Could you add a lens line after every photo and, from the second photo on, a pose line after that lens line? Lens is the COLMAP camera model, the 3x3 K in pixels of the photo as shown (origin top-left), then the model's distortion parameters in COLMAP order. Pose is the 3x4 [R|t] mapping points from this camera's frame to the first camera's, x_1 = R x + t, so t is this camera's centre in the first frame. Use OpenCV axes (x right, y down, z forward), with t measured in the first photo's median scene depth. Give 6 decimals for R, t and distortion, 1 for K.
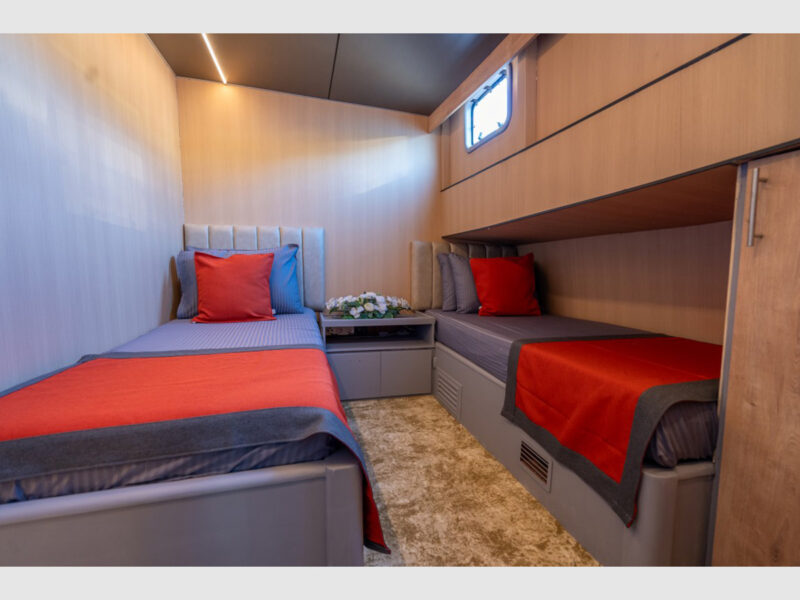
lens RADIAL K [[360.2, 0, 400.0], [0, 360.2, 300.0], [0, 0, 1]] dist [-0.000144, -0.000019]
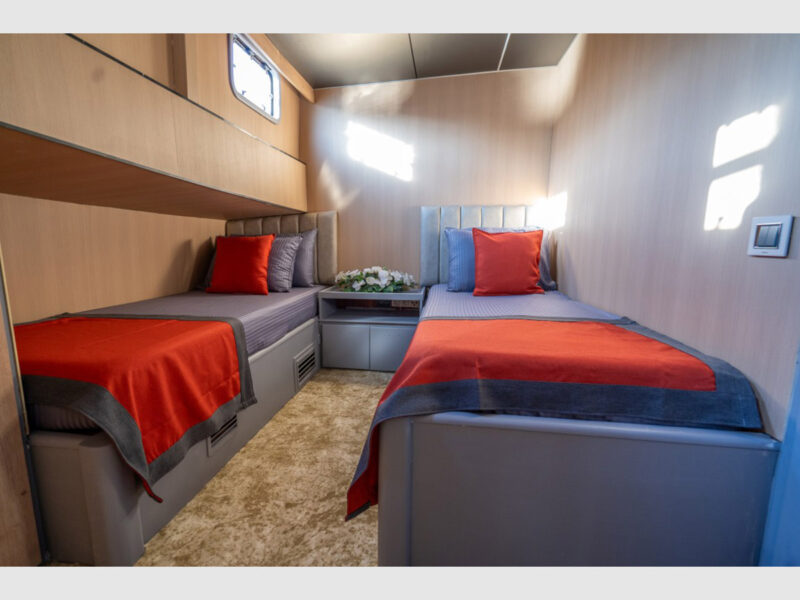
lens RADIAL K [[364.8, 0, 382.9], [0, 364.8, 297.1], [0, 0, 1]] dist [0.001089, 0.000204]
pose [[0.907878, 0.048521, -0.416417, 0.393494], [-0.023381, 0.997594, 0.065263, -0.003883], [0.418581, -0.049515, 0.906829, 0.058771]]
